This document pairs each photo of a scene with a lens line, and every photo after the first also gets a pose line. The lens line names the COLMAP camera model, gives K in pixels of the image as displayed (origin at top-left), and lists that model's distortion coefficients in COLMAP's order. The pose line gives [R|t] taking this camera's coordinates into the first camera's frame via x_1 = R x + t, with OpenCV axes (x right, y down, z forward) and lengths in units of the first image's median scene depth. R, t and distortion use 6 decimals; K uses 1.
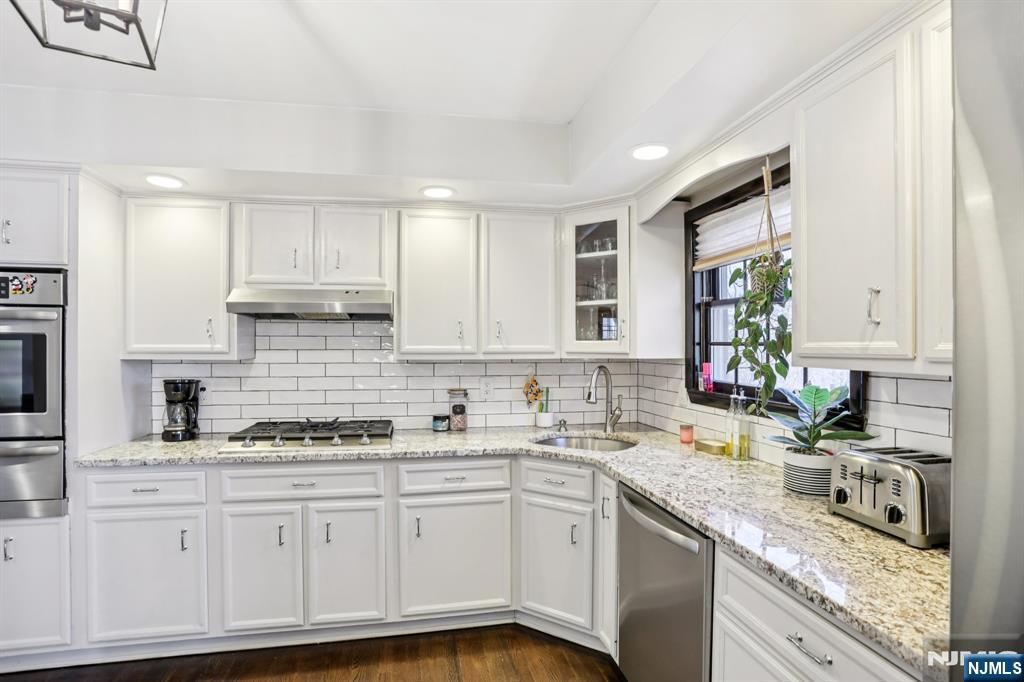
lens RADIAL K [[505.5, 0, 508.3], [0, 505.5, 351.3], [0, 0, 1]] dist [-0.074379, 0.030185]
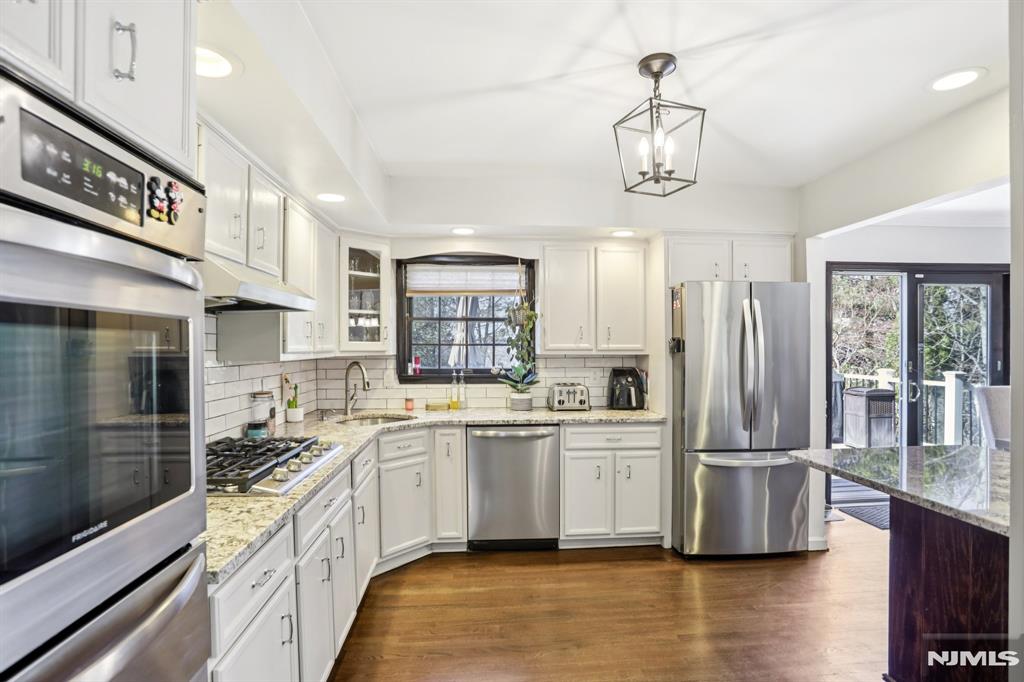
lens RADIAL K [[505.5, 0, 508.3], [0, 505.5, 351.3], [0, 0, 1]] dist [-0.074379, 0.030185]
pose [[0.118373, -0.010454, 0.992914, -1.130400], [0.010765, 0.999899, 0.009245, -0.004988], [-0.992911, 0.009595, 0.118474, 0.526551]]
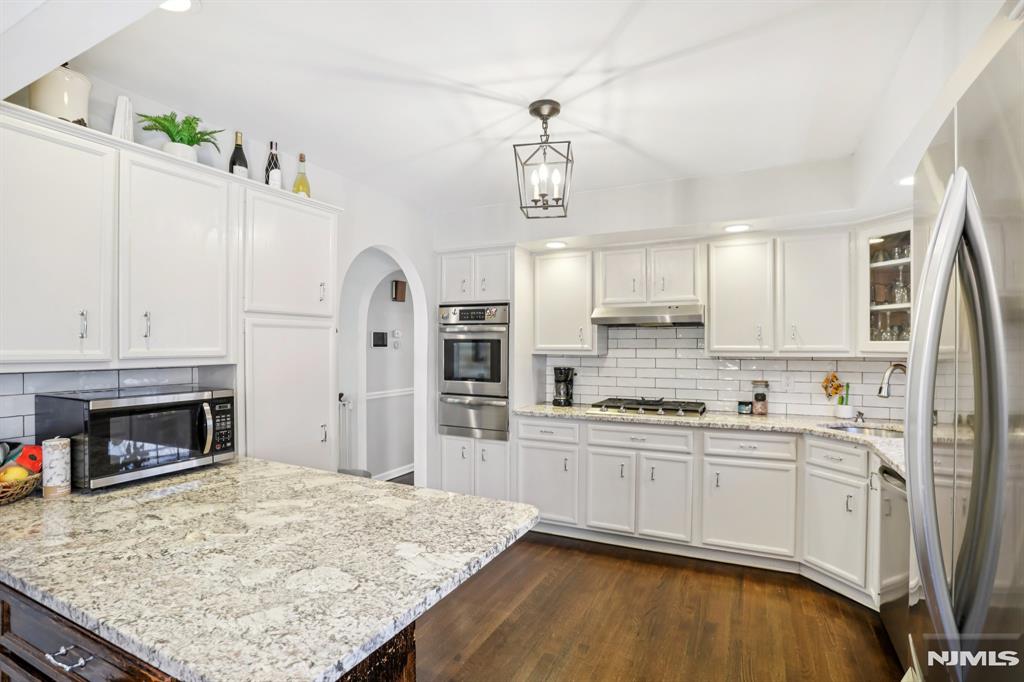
lens RADIAL K [[505.5, 0, 508.3], [0, 505.5, 351.3], [0, 0, 1]] dist [-0.074379, 0.030185]
pose [[0.791314, 0.006117, -0.611379, 0.181019], [-0.004310, 0.999981, 0.004426, 0.000414], [0.611395, -0.000867, 0.791325, -0.387568]]
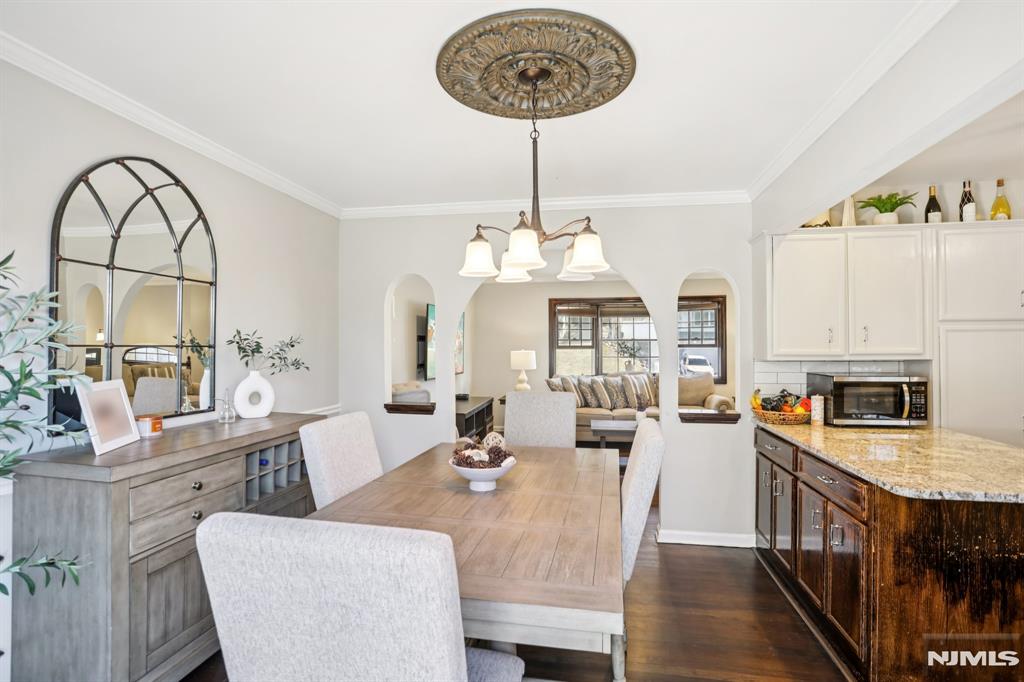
lens RADIAL K [[502.0, 0, 506.5], [0, 502.0, 344.1], [0, 0, 1]] dist [-0.074437, 0.031774]
pose [[-0.369329, -0.002614, -0.929295, 0.757733], [-0.001518, 0.999996, -0.002210, -0.004173], [0.929297, 0.000595, -0.369332, -0.521048]]
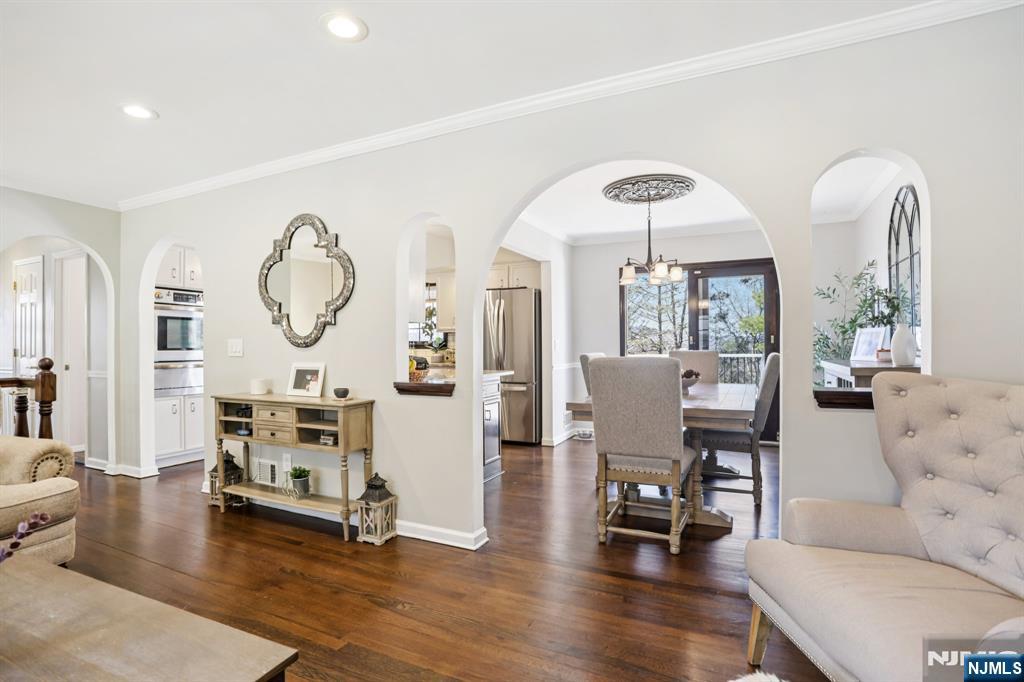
lens RADIAL K [[502.0, 0, 506.5], [0, 502.0, 344.1], [0, 0, 1]] dist [-0.074437, 0.031774]
pose [[0.594911, -0.002974, 0.803786, -1.678880], [0.010978, 0.999930, -0.004426, 0.100118], [-0.803716, 0.011457, 0.594902, -1.382997]]
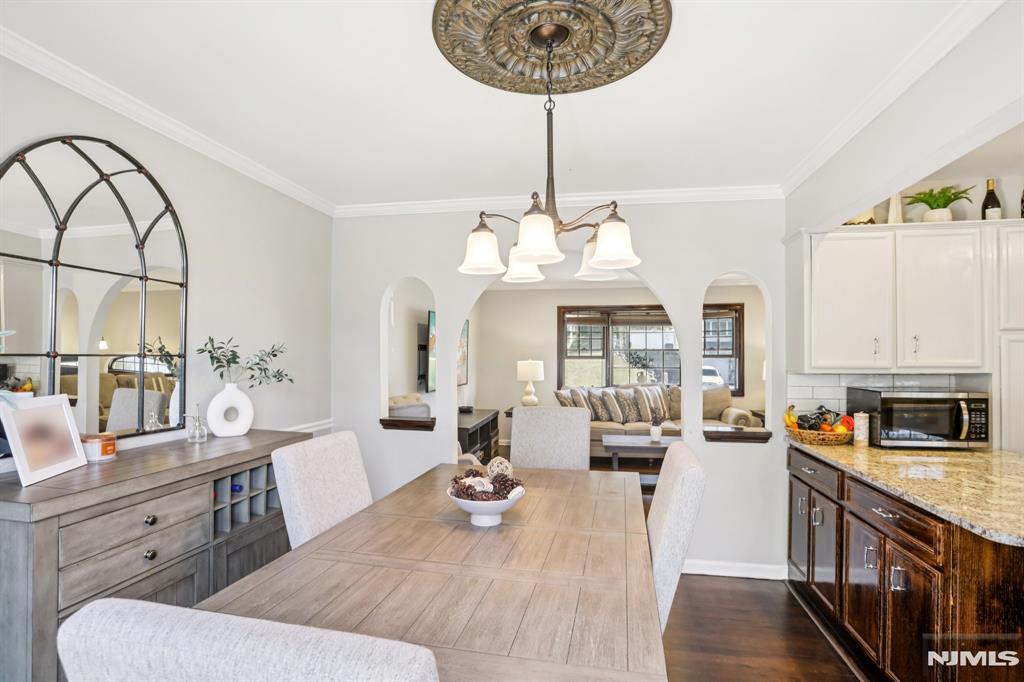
lens RADIAL K [[505.5, 0, 508.3], [0, 505.5, 351.3], [0, 0, 1]] dist [-0.074379, 0.030185]
pose [[-0.376590, -0.007906, -0.926346, 0.643816], [-0.005303, 0.999966, -0.006379, -0.006355], [0.926365, 0.002510, -0.376618, -0.570052]]
